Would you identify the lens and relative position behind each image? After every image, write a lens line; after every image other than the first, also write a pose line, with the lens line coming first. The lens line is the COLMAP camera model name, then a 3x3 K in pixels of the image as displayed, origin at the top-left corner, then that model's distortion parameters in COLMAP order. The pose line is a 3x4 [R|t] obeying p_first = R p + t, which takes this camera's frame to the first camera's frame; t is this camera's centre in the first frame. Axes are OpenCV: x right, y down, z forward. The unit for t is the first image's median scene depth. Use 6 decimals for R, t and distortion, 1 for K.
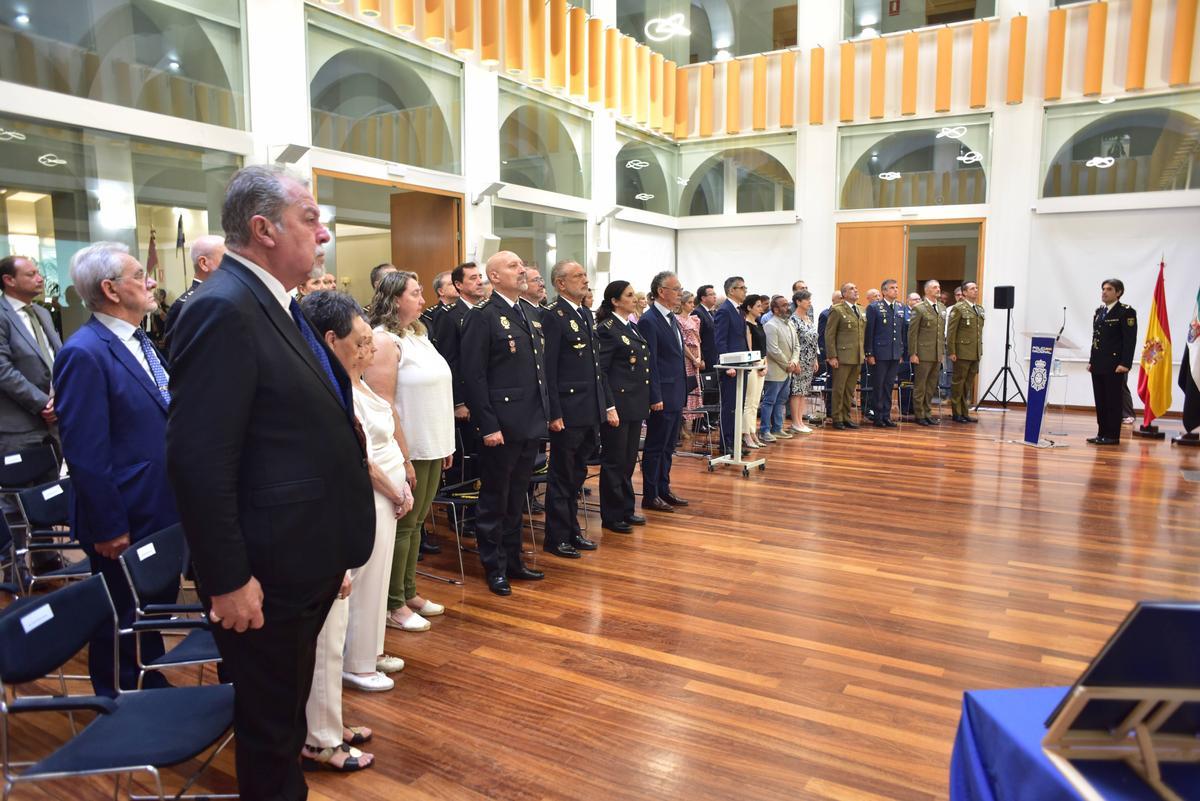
lens RADIAL K [[821.2, 0, 600.0], [0, 821.2, 400.5], [0, 0, 1]] dist [-0.087181, 0.079047]
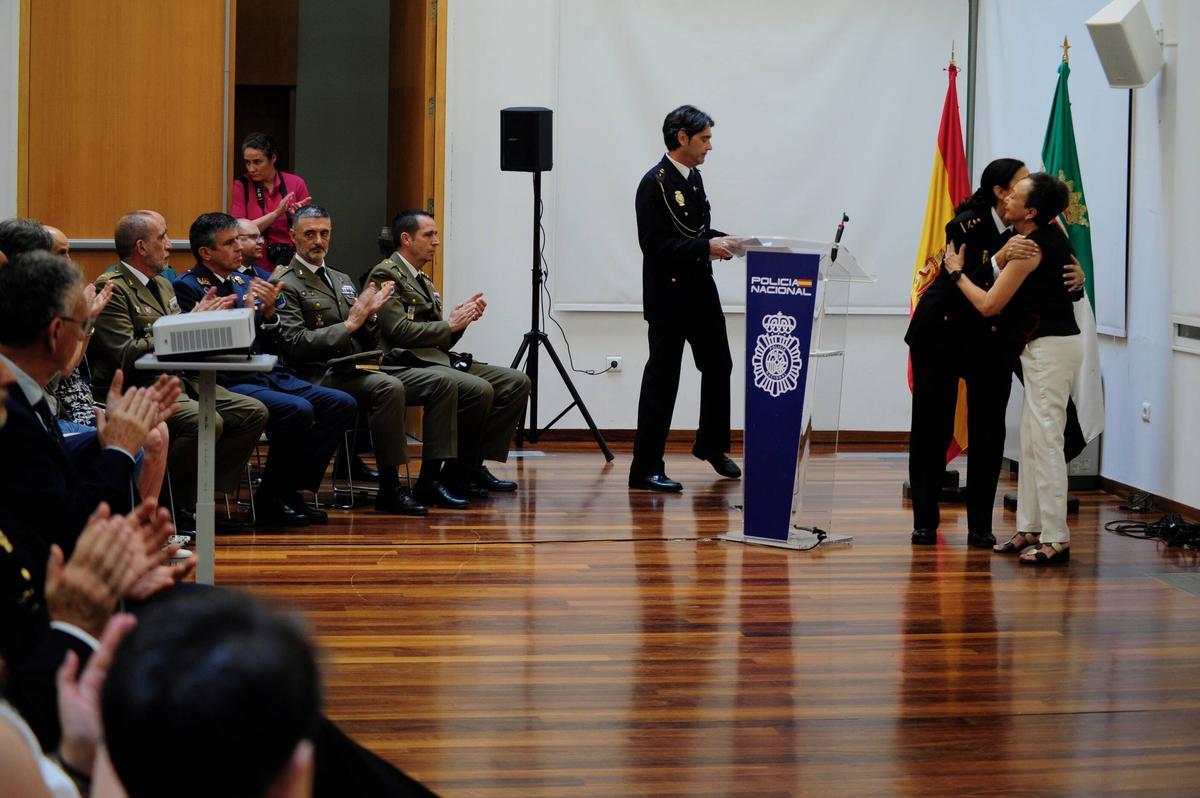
lens RADIAL K [[2537.2, 0, 600.0], [0, 2537.2, 399.0], [0, 0, 1]] dist [-0.246788, -0.326964]
pose [[0.761318, -0.044159, 0.646874, -0.245297], [0.055643, 0.998447, 0.002673, -0.016845], [-0.645987, 0.033959, 0.762592, 0.151697]]
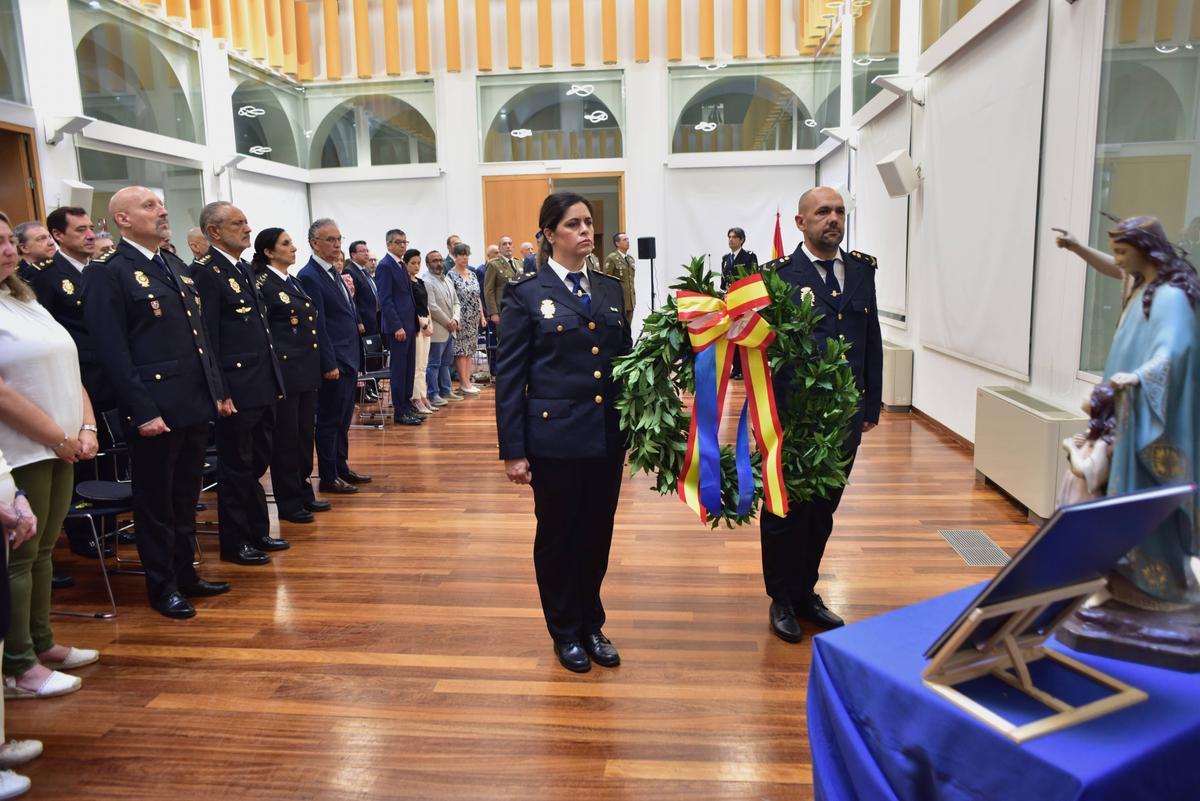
lens RADIAL K [[838.9, 0, 600.0], [0, 838.9, 400.5], [0, 0, 1]] dist [-0.084356, 0.076169]
pose [[0.905030, -0.090815, 0.415540, -0.024799], [0.074505, 0.995684, 0.055335, 0.004752], [-0.418772, -0.019120, 0.907890, 0.047209]]
